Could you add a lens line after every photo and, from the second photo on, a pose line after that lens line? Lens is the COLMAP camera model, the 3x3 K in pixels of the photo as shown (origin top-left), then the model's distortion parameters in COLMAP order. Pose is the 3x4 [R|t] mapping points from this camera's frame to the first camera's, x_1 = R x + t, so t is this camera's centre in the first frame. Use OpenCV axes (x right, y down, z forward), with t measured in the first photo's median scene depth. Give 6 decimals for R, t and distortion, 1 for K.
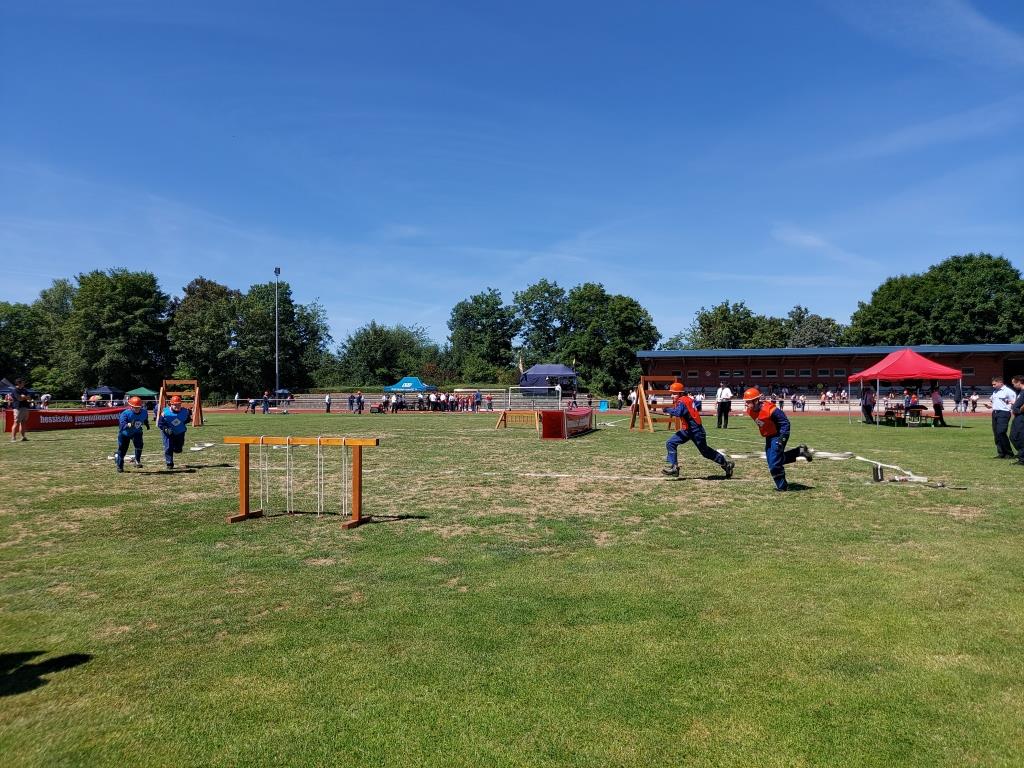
lens RADIAL K [[863.8, 0, 516.4], [0, 863.8, 394.5], [0, 0, 1]] dist [0.061974, -0.127525]
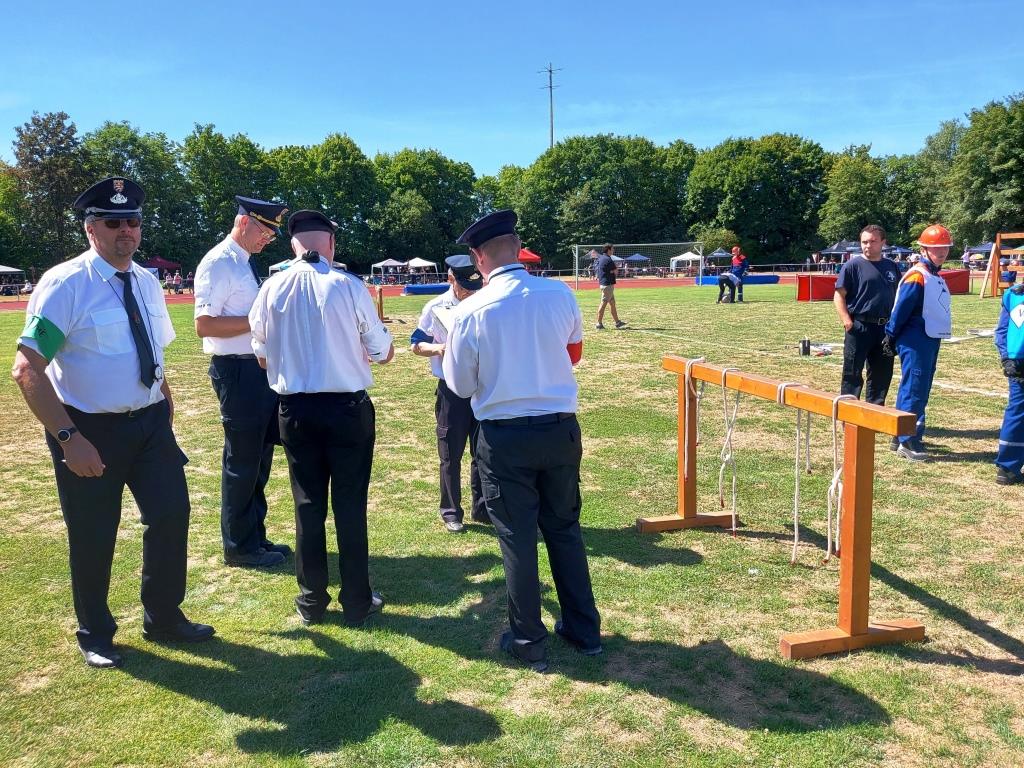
lens RADIAL K [[787.4, 0, 480.2], [0, 787.4, 384.0], [0, 0, 1]] dist [0.061971, -0.054800]
pose [[0.450788, 0.123794, -0.884005, 0.008080], [0.023883, 0.988309, 0.150580, -0.002613], [0.892311, -0.088993, 0.442562, 0.202450]]
